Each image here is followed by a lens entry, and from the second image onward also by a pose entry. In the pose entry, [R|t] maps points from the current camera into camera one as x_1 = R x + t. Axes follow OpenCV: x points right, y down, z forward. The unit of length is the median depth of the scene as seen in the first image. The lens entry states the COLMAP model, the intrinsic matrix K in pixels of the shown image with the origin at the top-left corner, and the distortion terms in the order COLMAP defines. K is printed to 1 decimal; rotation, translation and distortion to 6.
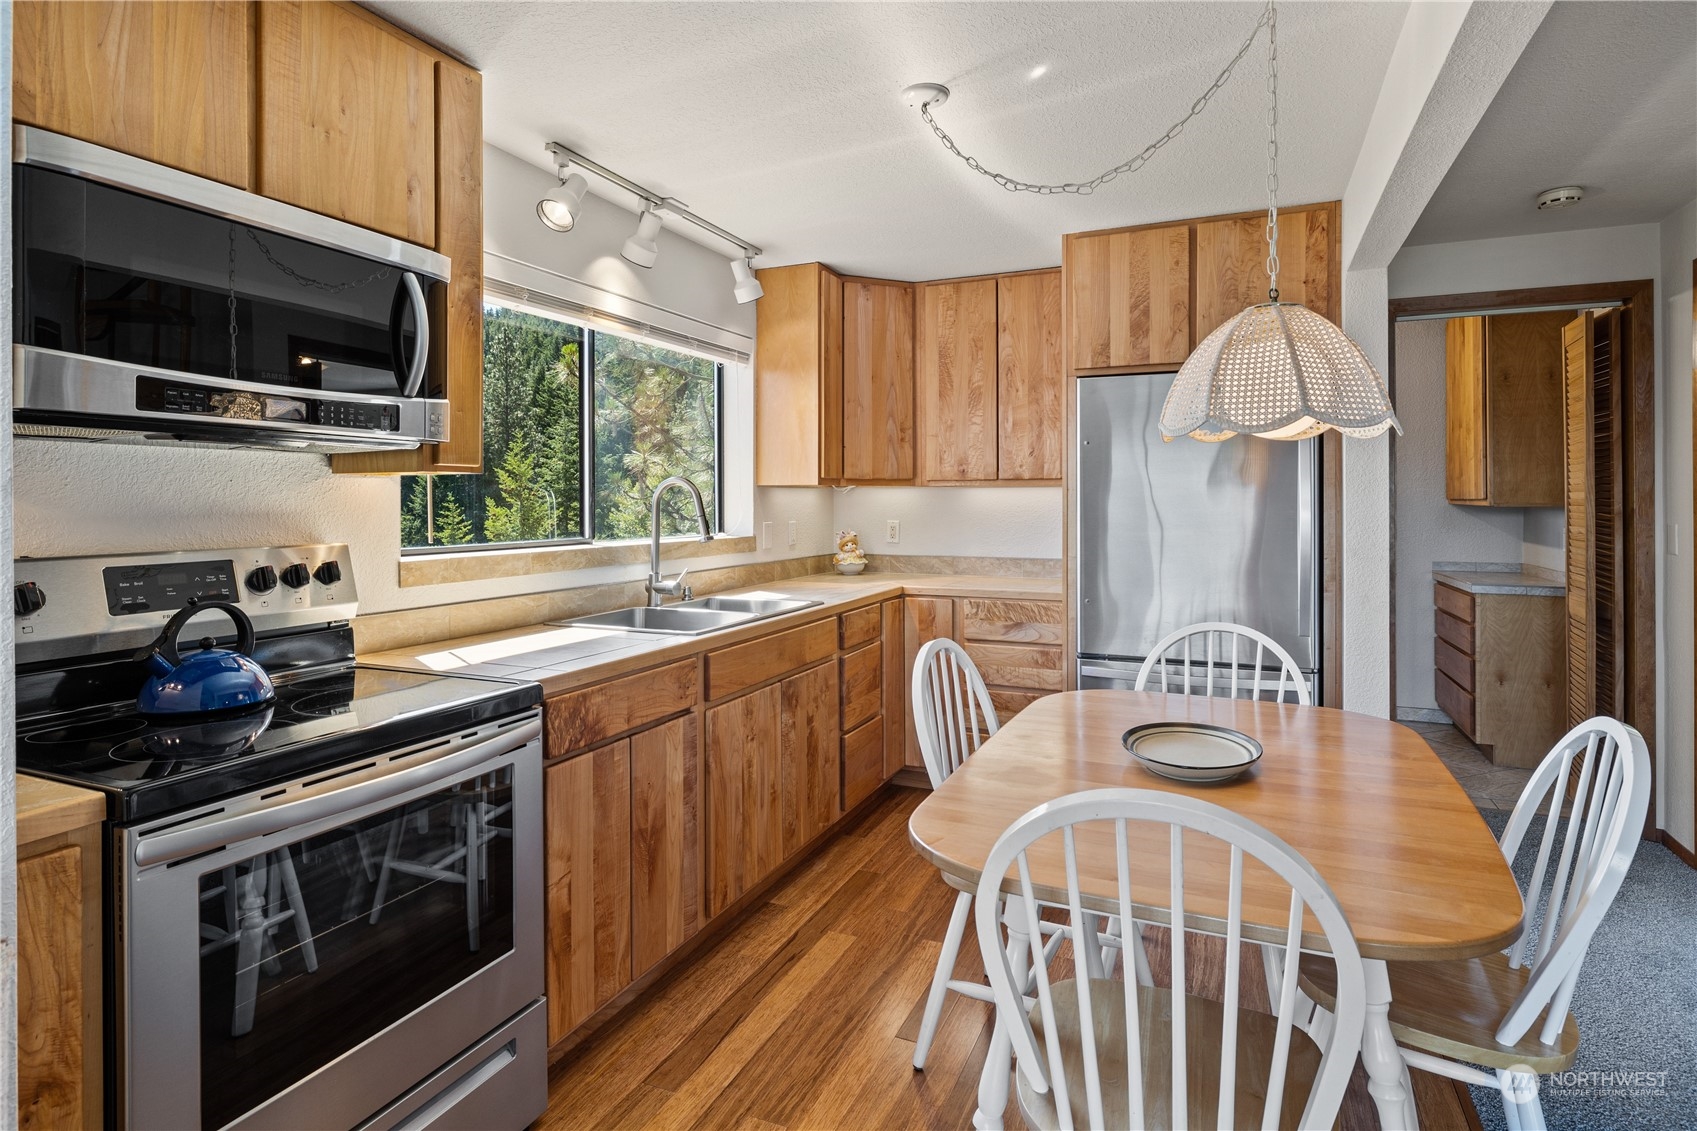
lens RADIAL K [[887.5, 0, 847.3], [0, 887.5, 498.6], [0, 0, 1]] dist [-0.007980, 0.001869]
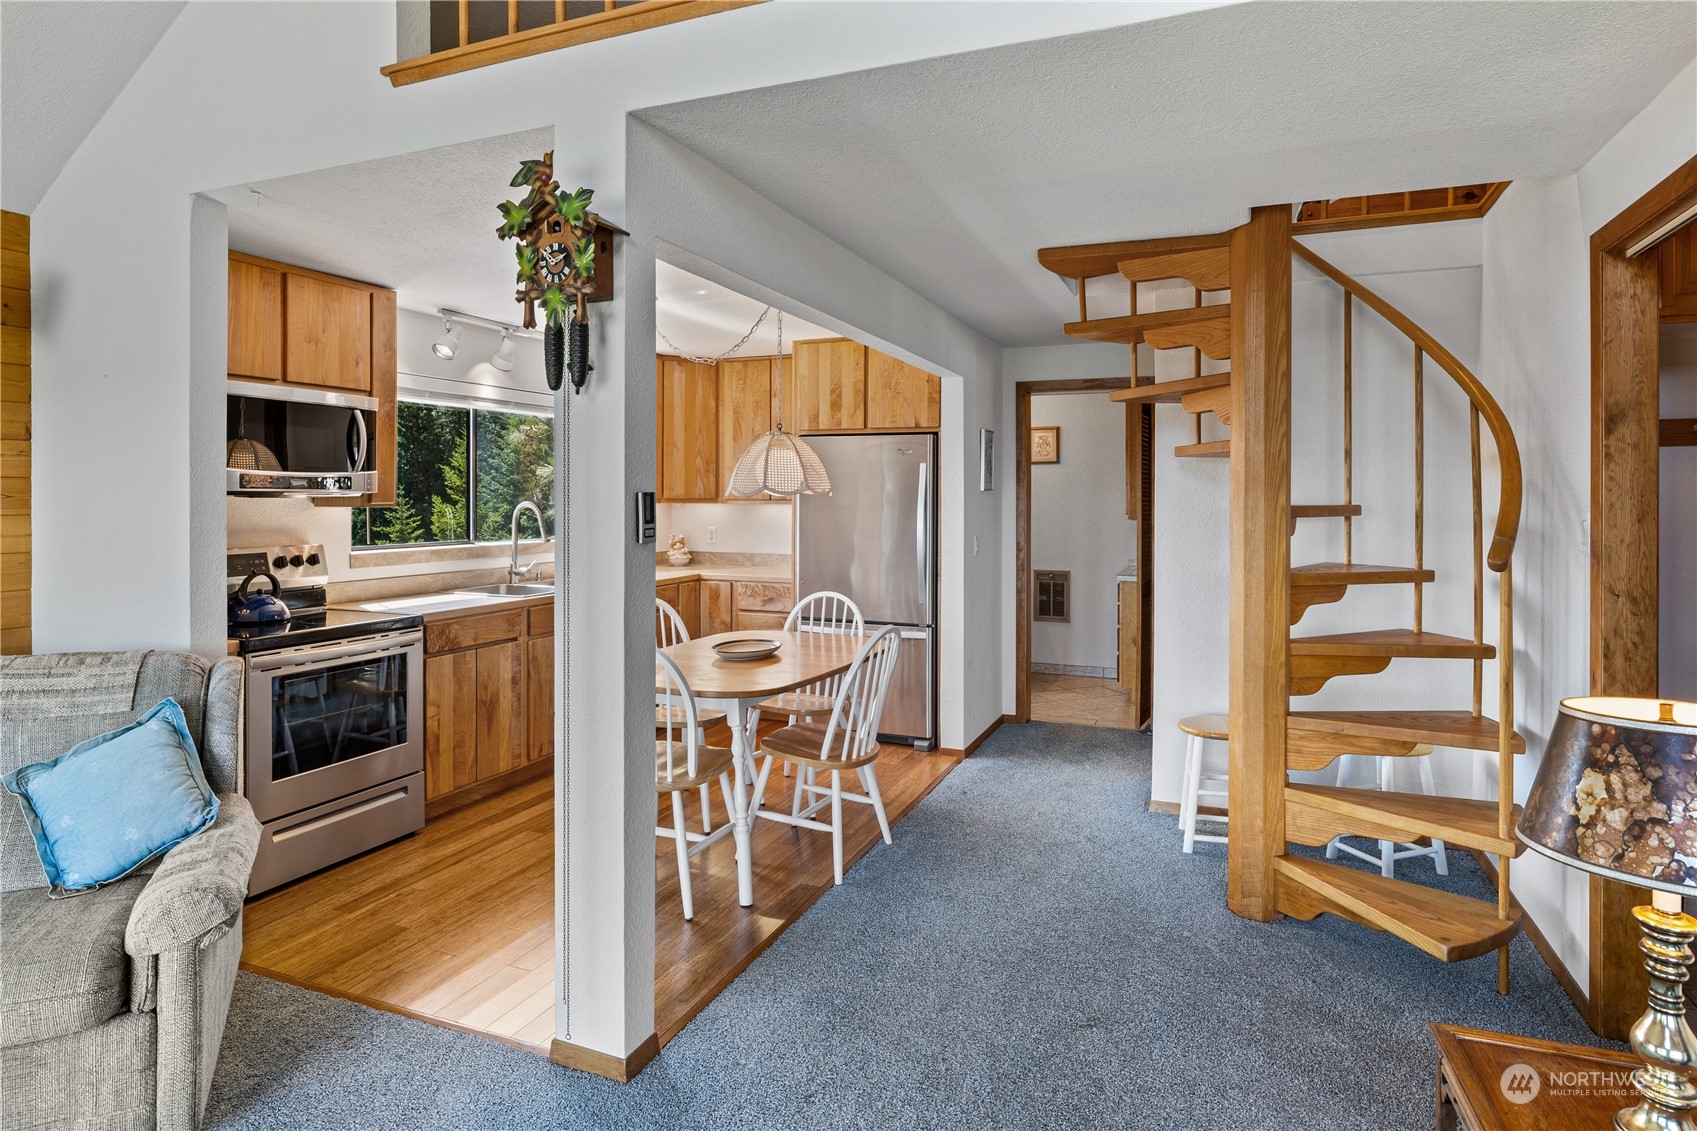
lens RADIAL K [[944.1, 0, 844.1], [0, 944.1, 498.2], [0, 0, 1]] dist [-0.001823, 0.003211]
pose [[0.999806, 0.005530, 0.018913, 0.435081], [-0.005642, 0.999967, 0.005918, -0.056542], [-0.018880, -0.006024, 0.999804, -0.885136]]
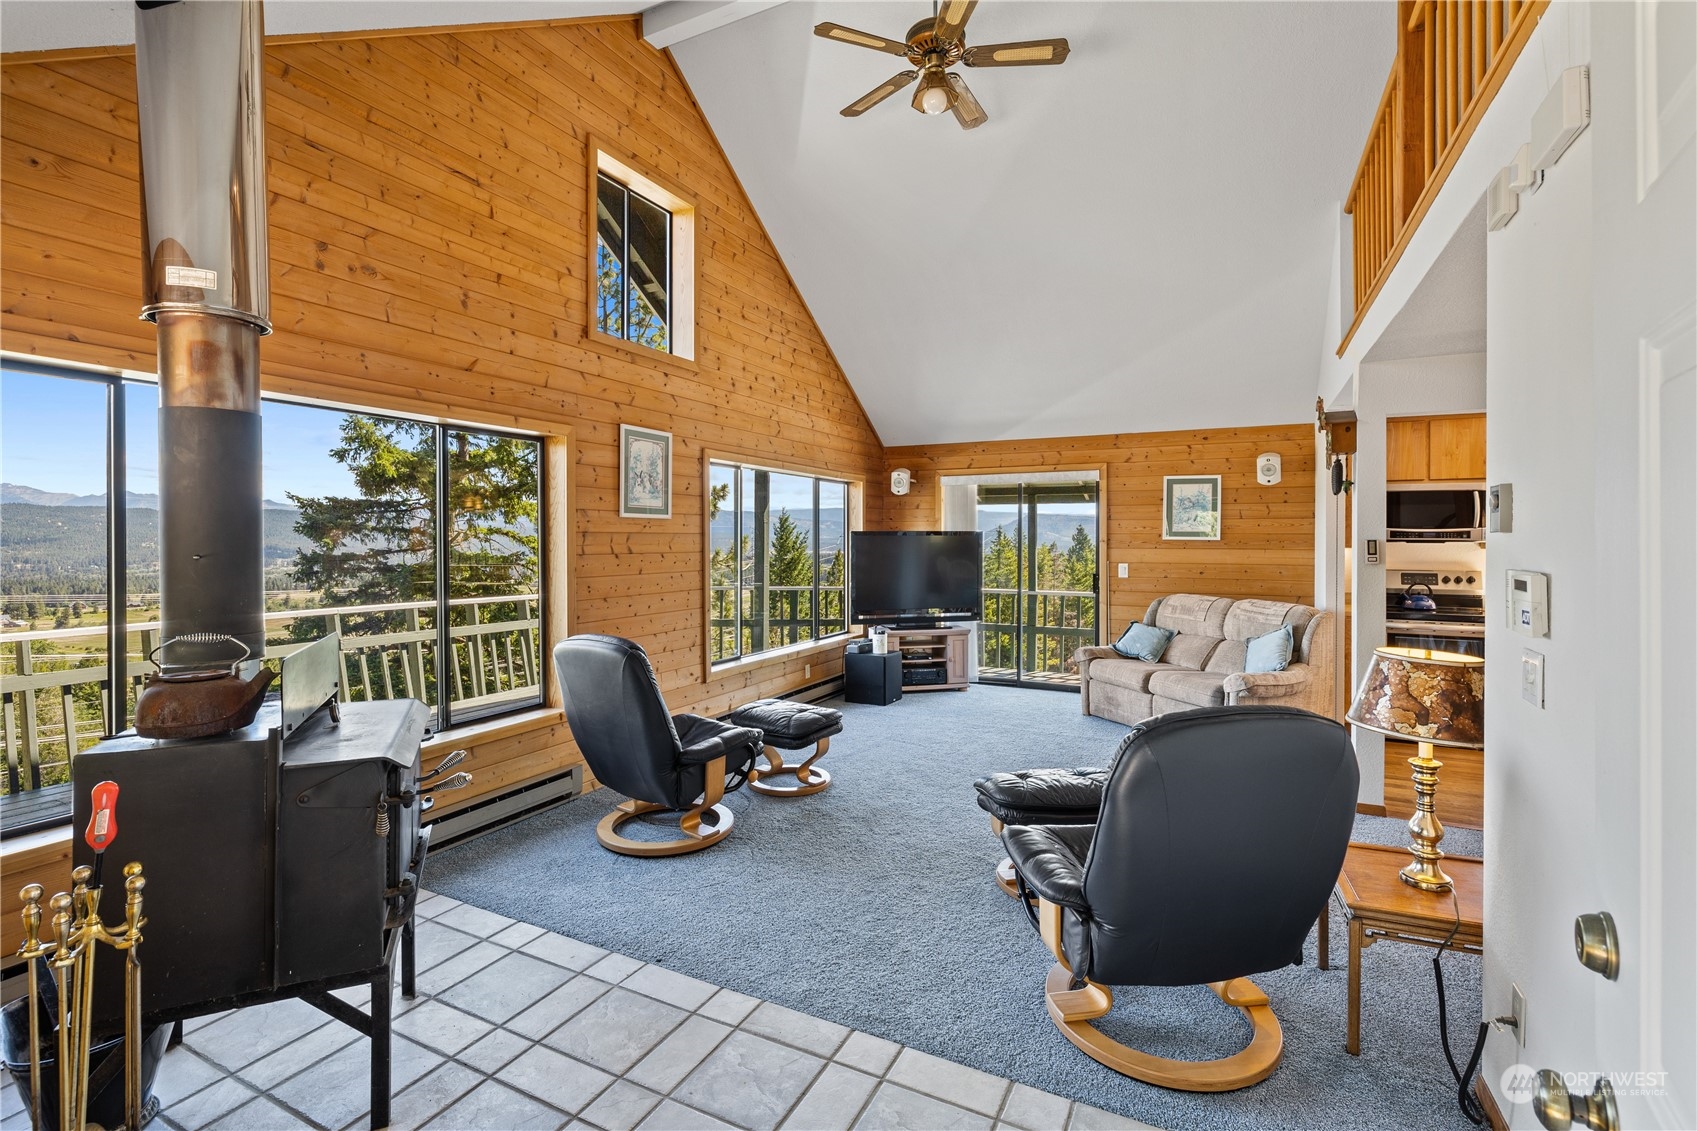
lens RADIAL K [[769.1, 0, 840.2], [0, 769.1, 550.1], [0, 0, 1]] dist [-0.013322, -0.000741]
pose [[-0.058536, 0.017816, -0.998126, 1.949054], [-0.001290, 0.999839, 0.017923, -0.060890], [0.998284, 0.002337, -0.058504, -0.956465]]
